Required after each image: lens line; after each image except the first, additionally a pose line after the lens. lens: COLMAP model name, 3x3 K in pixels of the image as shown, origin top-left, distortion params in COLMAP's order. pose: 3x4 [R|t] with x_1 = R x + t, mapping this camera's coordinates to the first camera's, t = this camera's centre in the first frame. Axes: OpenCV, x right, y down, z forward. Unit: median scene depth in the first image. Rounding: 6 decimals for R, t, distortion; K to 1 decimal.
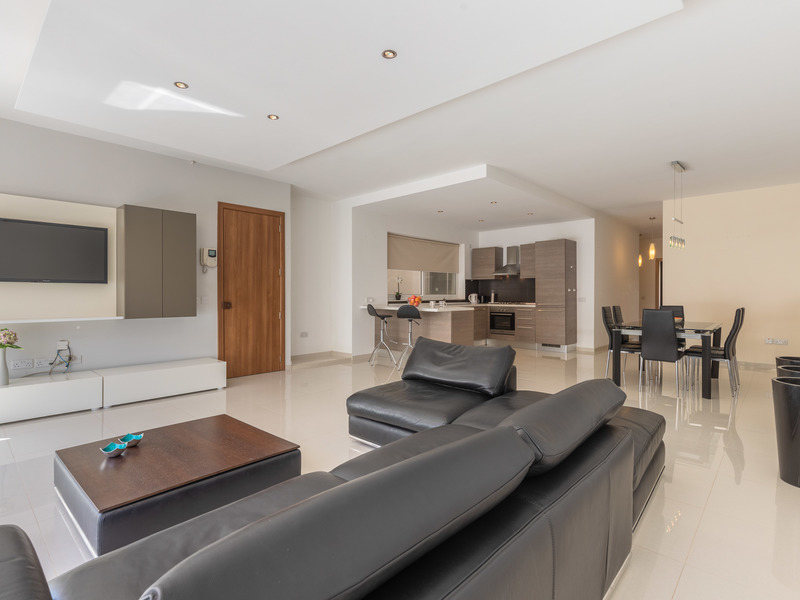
lens RADIAL K [[404.9, 0, 402.4], [0, 404.9, 298.6], [0, 0, 1]] dist [0.001826, -0.000022]
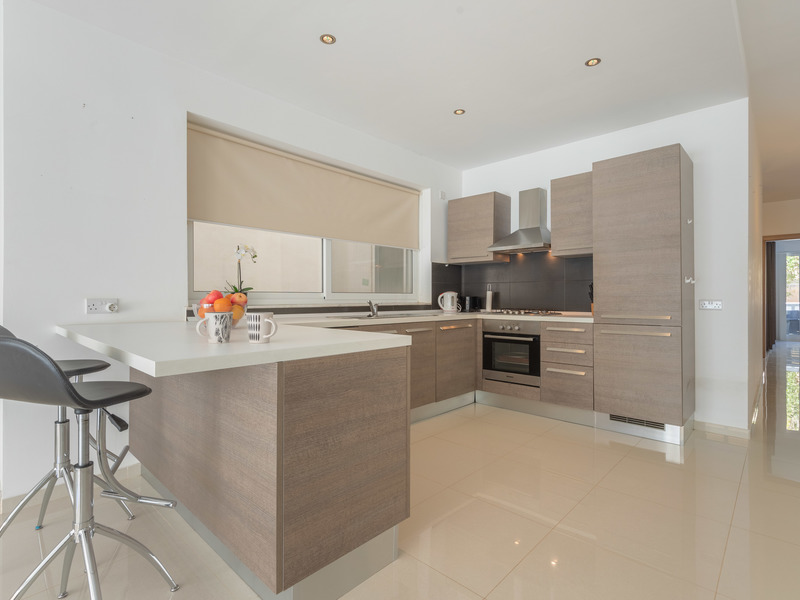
lens RADIAL K [[404.9, 0, 401.1], [0, 404.9, 297.6], [0, 0, 1]] dist [0.001826, -0.000022]
pose [[0.999996, 0.000079, -0.002935, 0.124926], [-0.000113, 0.999933, -0.011563, -0.000048], [0.002934, 0.011563, 0.999929, 0.539468]]
